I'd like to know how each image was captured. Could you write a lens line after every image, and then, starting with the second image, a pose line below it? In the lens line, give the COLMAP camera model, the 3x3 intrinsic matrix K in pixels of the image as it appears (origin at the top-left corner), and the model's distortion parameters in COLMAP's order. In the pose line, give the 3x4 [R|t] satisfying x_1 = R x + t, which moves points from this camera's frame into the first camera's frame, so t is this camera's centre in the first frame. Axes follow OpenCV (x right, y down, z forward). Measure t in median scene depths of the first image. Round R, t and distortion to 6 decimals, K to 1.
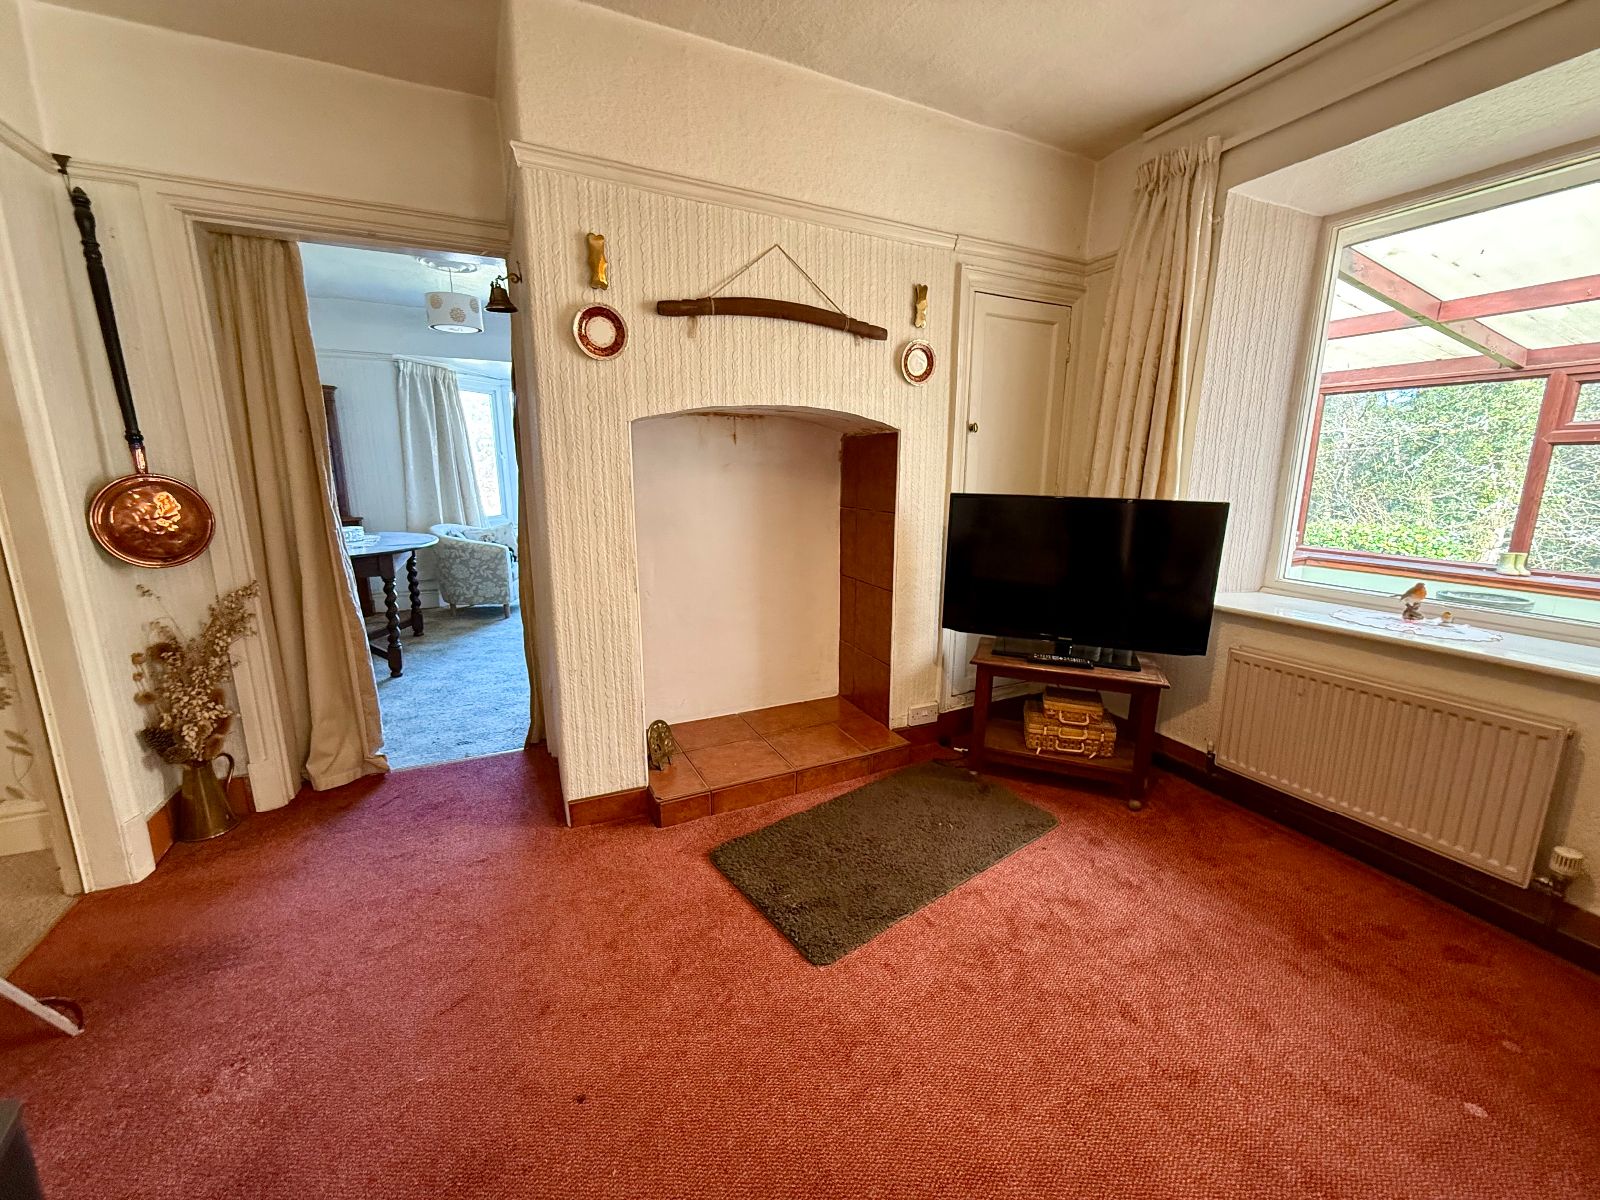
lens RADIAL K [[633.1, 0, 796.1], [0, 633.1, 589.8], [0, 0, 1]] dist [-0.001649, 0.000011]
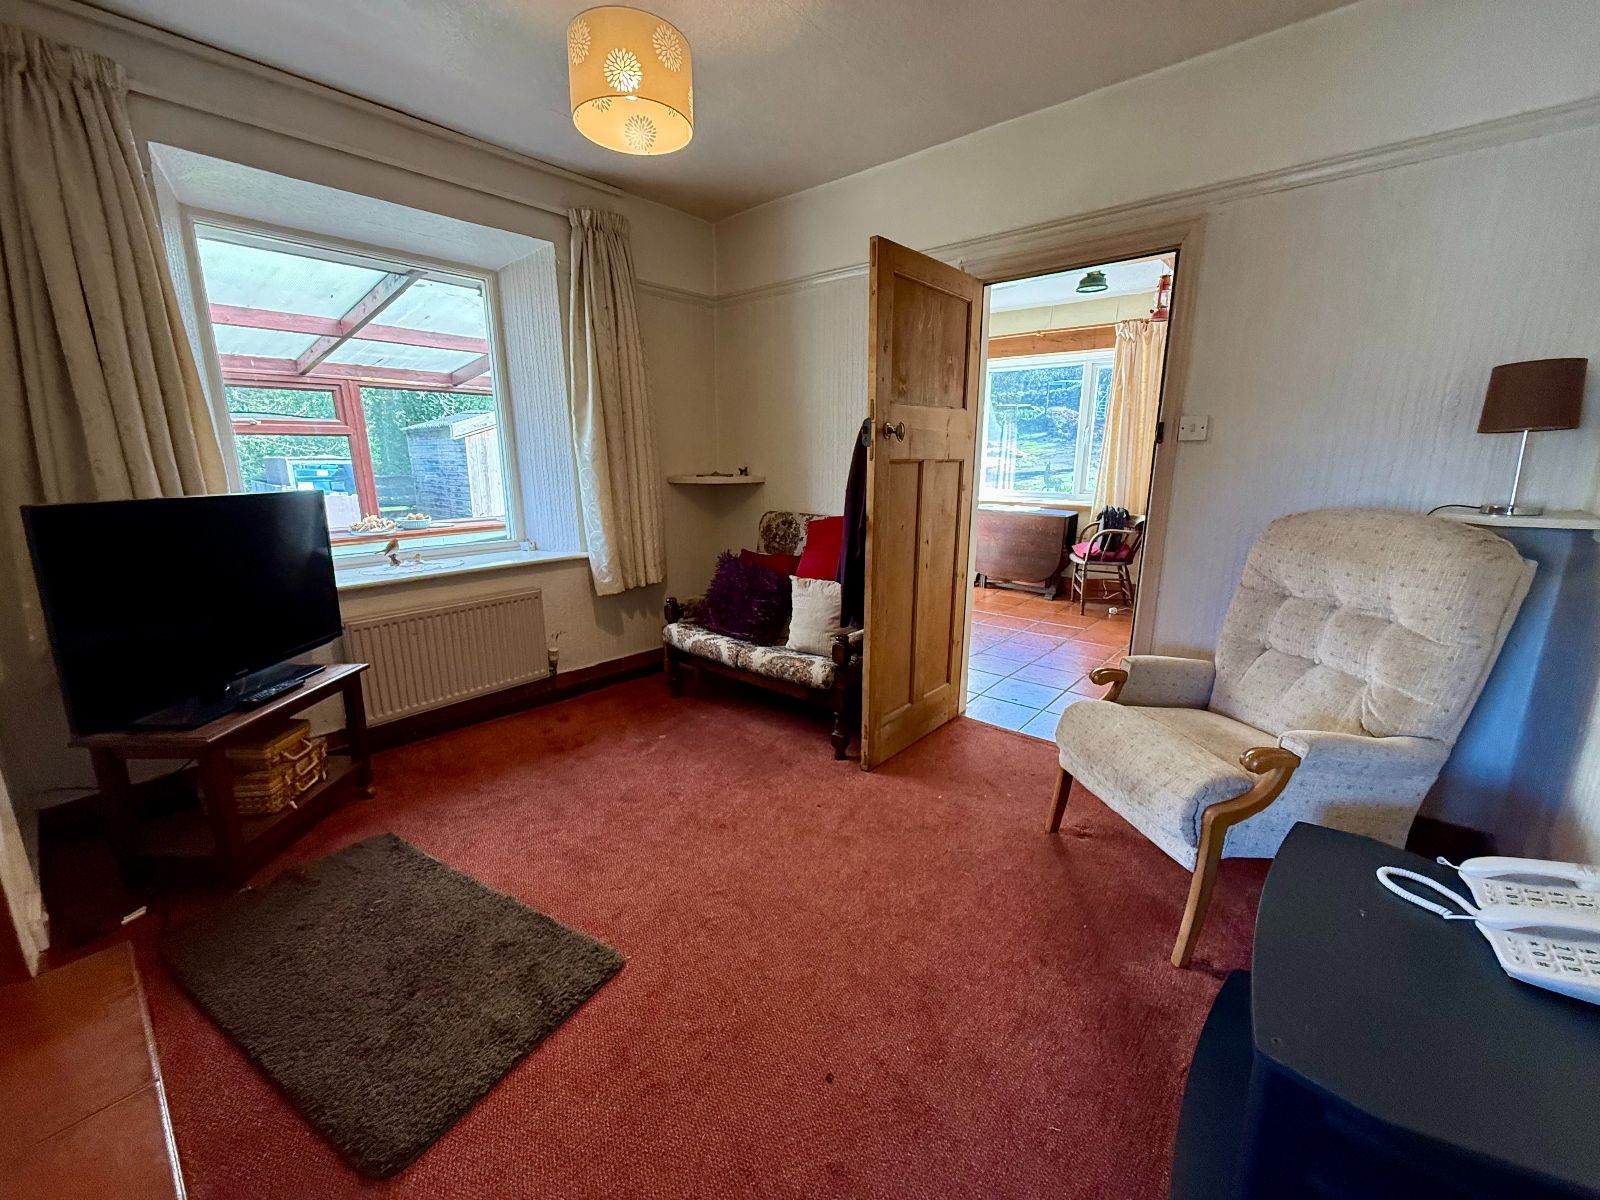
lens RADIAL K [[633.1, 0, 796.9], [0, 633.1, 603.8], [0, 0, 1]] dist [-0.001649, 0.000011]
pose [[-0.391352, -0.212918, 0.895270, -0.663575], [0.177282, 0.937198, 0.300385, -0.145919], [-0.903003, 0.276272, -0.329028, 0.729950]]
